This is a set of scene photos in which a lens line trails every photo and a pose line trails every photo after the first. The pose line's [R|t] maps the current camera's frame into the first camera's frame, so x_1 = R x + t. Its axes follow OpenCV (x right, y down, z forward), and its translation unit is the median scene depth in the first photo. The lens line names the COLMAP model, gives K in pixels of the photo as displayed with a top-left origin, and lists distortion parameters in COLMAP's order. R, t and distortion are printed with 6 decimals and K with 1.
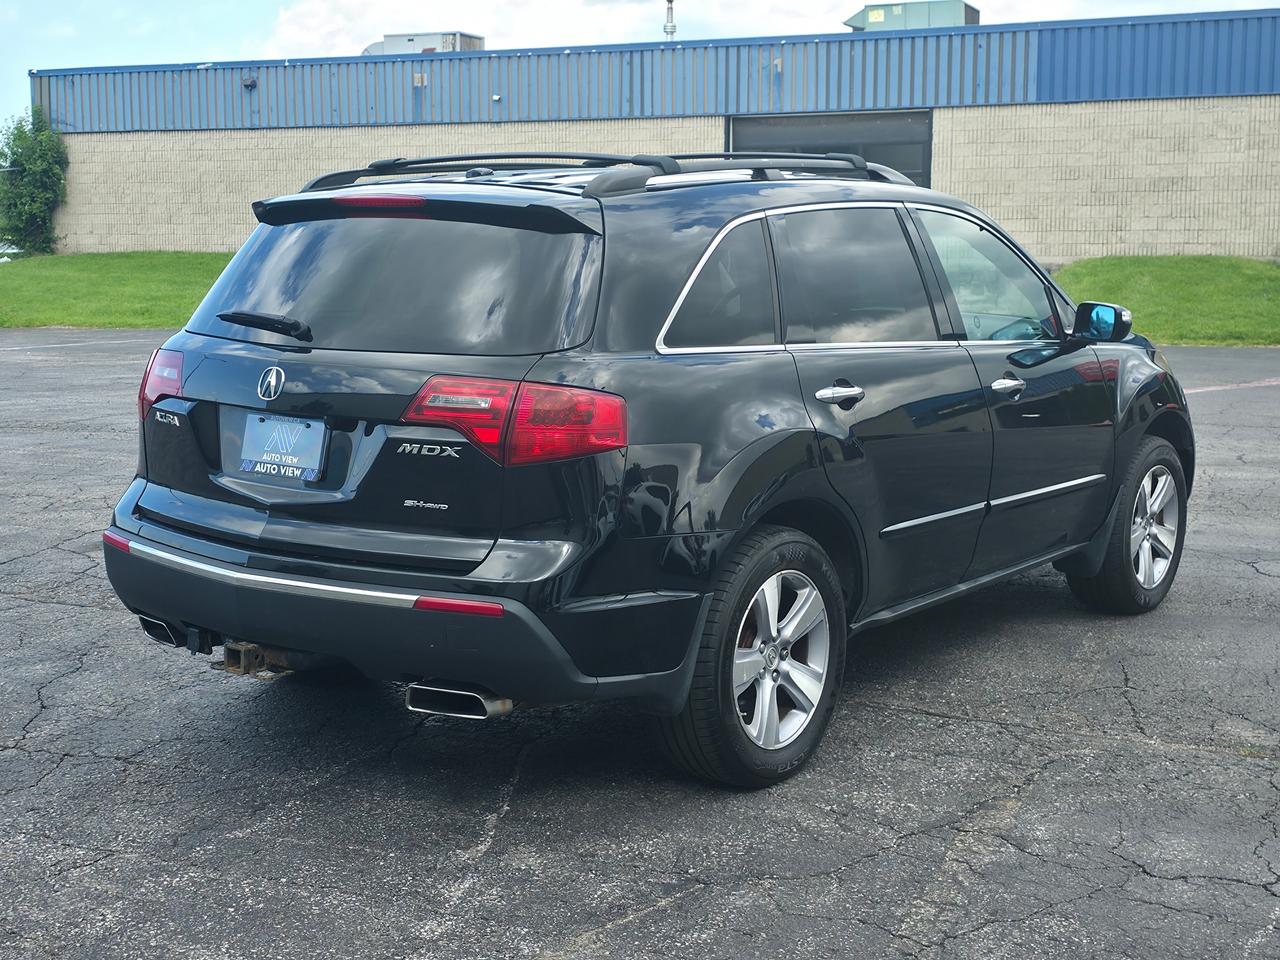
lens RADIAL K [[1719.8, 0, 671.6], [0, 1719.8, 438.4], [0, 0, 1]] dist [0.069544, 0.000000]
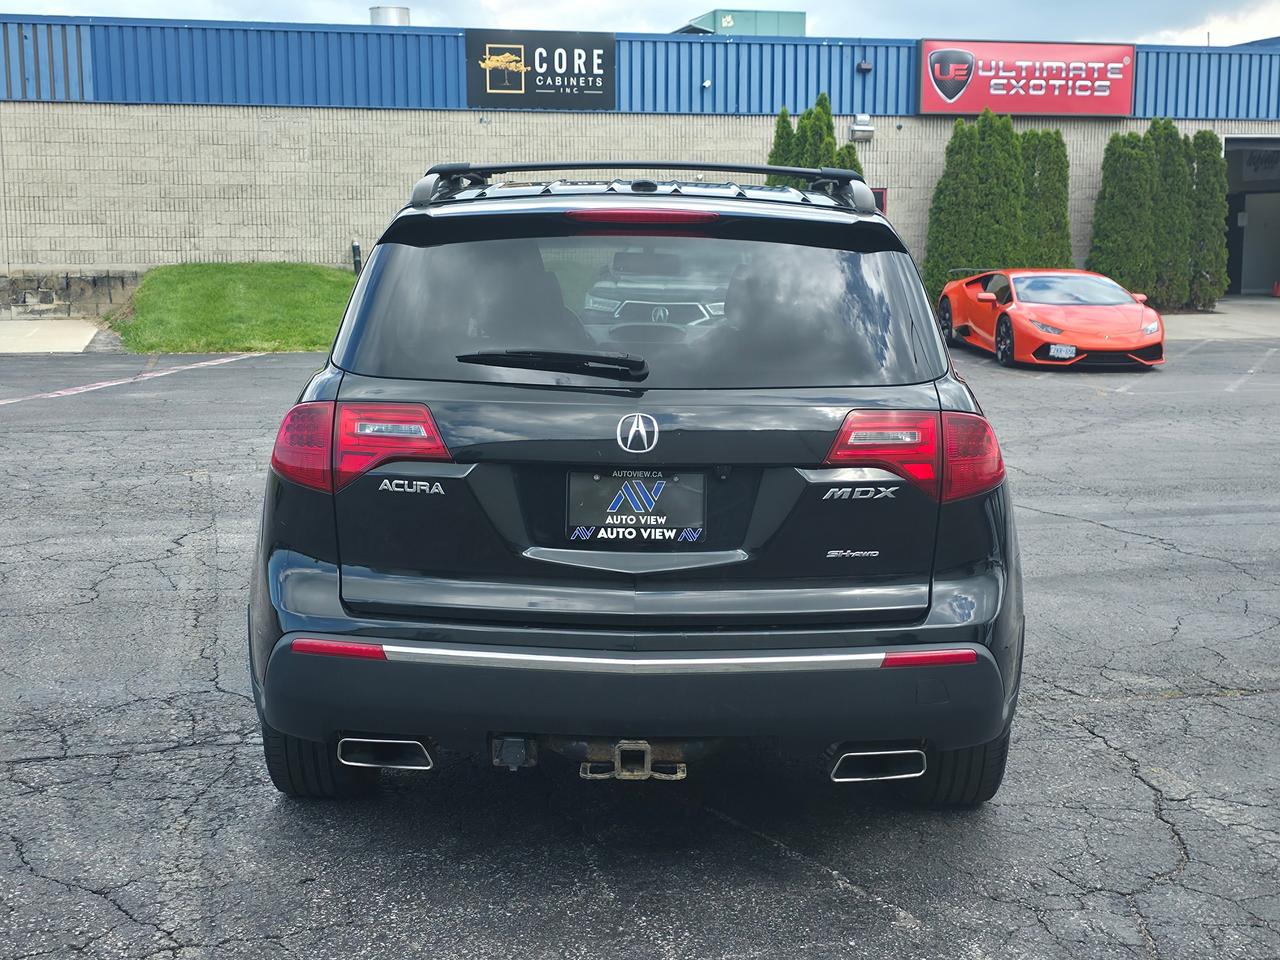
lens RADIAL K [[1719.8, 0, 638.4], [0, 1719.8, 462.8], [0, 0, 1]] dist [0.069544, 0.000000]
pose [[0.805873, -0.077541, 0.586989, -0.650281], [0.070750, 0.996895, 0.034558, -0.041407], [-0.587846, 0.013680, 0.808857, 0.280300]]
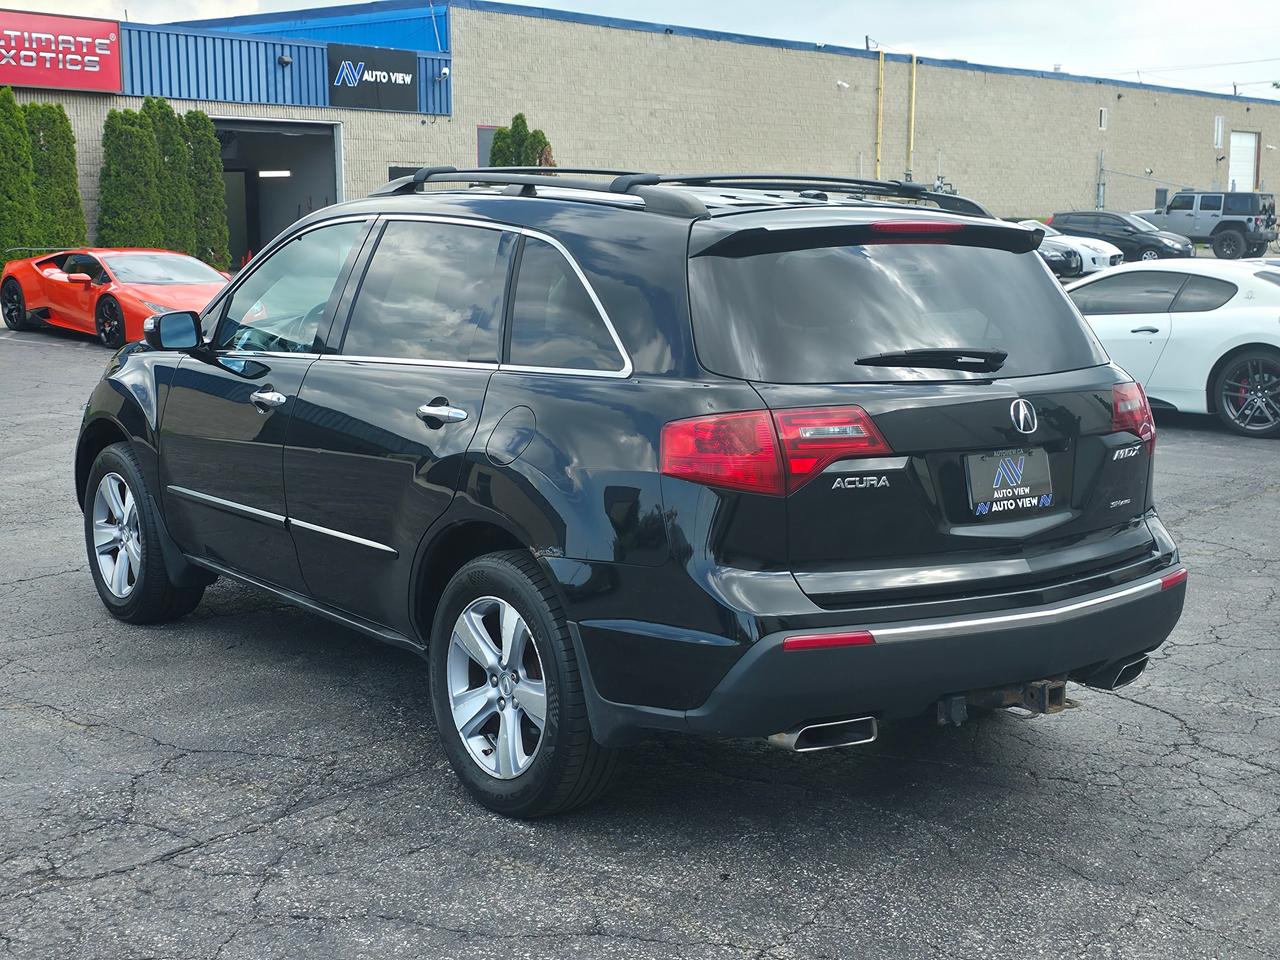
lens RADIAL K [[1719.8, 0, 640.3], [0, 1719.8, 445.2], [0, 0, 1]] dist [0.069544, 0.000000]
pose [[0.292924, -0.132342, 0.946932, -1.097549], [0.117461, 0.987854, 0.101725, -0.126380], [-0.948893, 0.081430, 0.304911, 0.808707]]
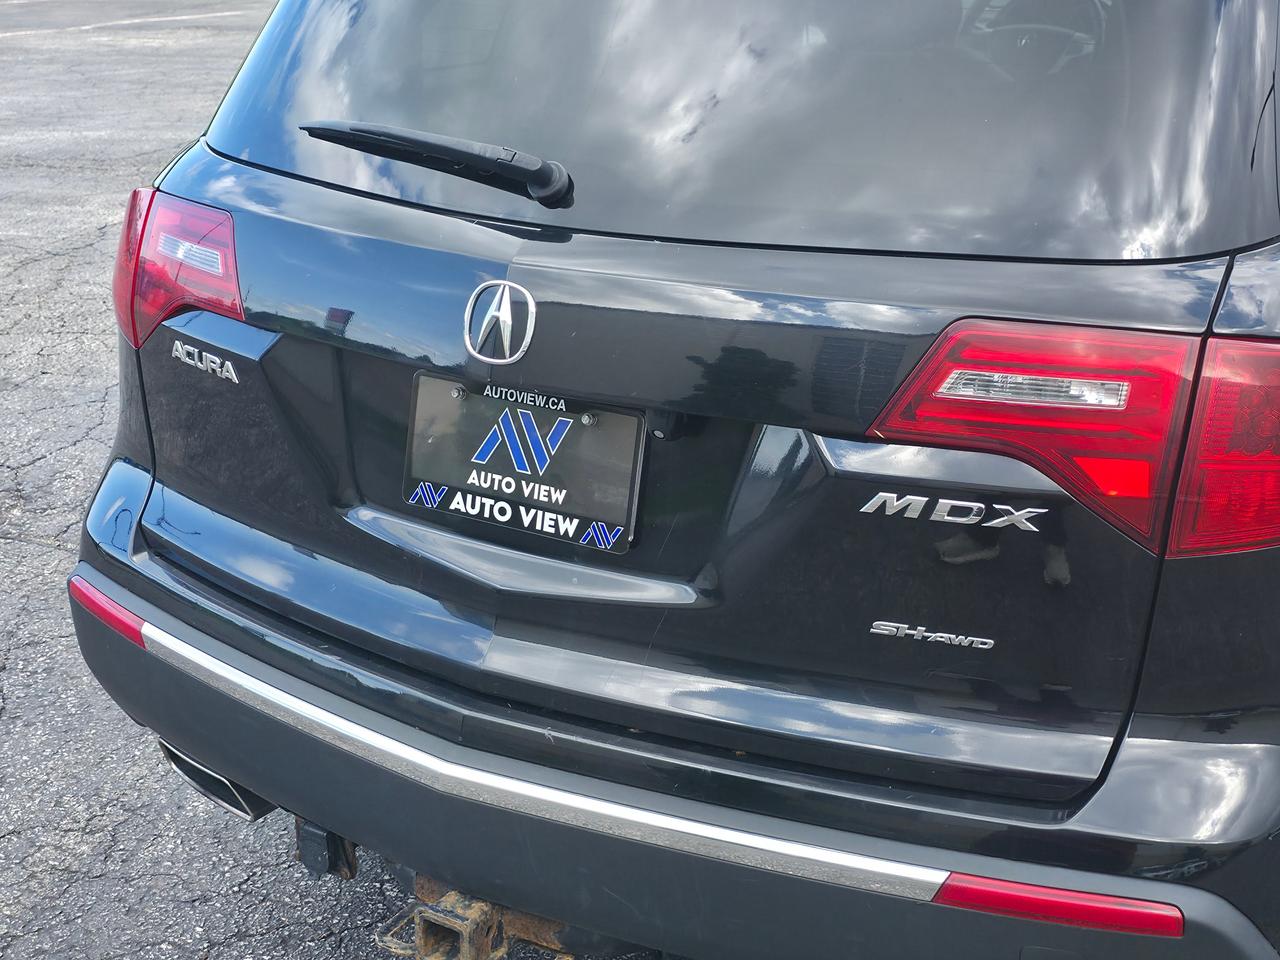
lens RADIAL K [[1719.8, 0, 640.4], [0, 1719.8, 469.2], [0, 0, 1]] dist [0.069544, 0.000000]
pose [[0.996139, -0.034041, 0.080926, -0.207382], [0.016346, 0.977563, 0.210008, -0.074421], [-0.086259, -0.207874, 0.974345, 0.521254]]
